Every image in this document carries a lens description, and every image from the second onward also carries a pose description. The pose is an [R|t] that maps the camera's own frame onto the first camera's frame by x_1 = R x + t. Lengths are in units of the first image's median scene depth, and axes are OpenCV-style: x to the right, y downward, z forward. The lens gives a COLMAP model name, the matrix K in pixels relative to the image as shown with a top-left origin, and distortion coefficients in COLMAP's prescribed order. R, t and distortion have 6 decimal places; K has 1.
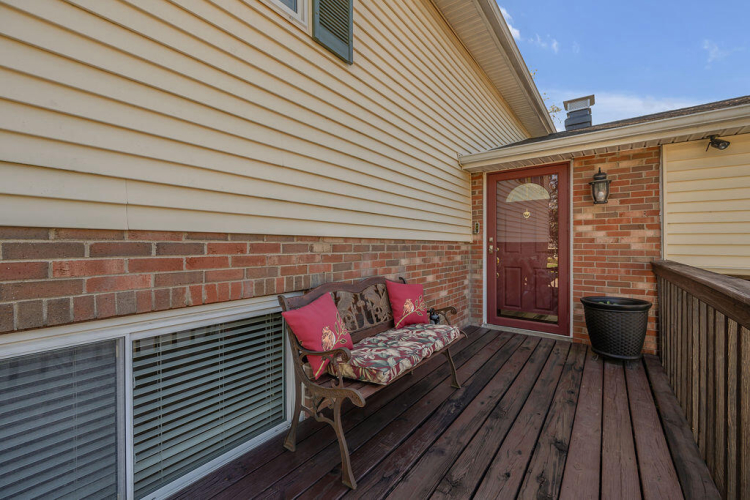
lens RADIAL K [[310.1, 0, 375.5], [0, 310.1, 246.0], [0, 0, 1]] dist [0.001795, -0.000074]
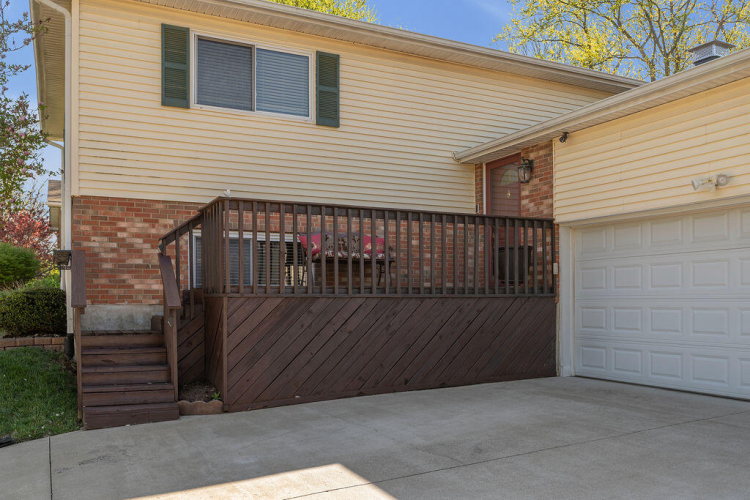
lens RADIAL K [[631.2, 0, 375.0], [0, 631.2, 250.7], [0, 0, 1]] dist [0.004337, 0.000422]
pose [[0.894122, -0.028399, -0.446922, 1.375162], [-0.004600, 0.997352, -0.072578, 0.371105], [0.447800, 0.066950, 0.891624, -1.775592]]
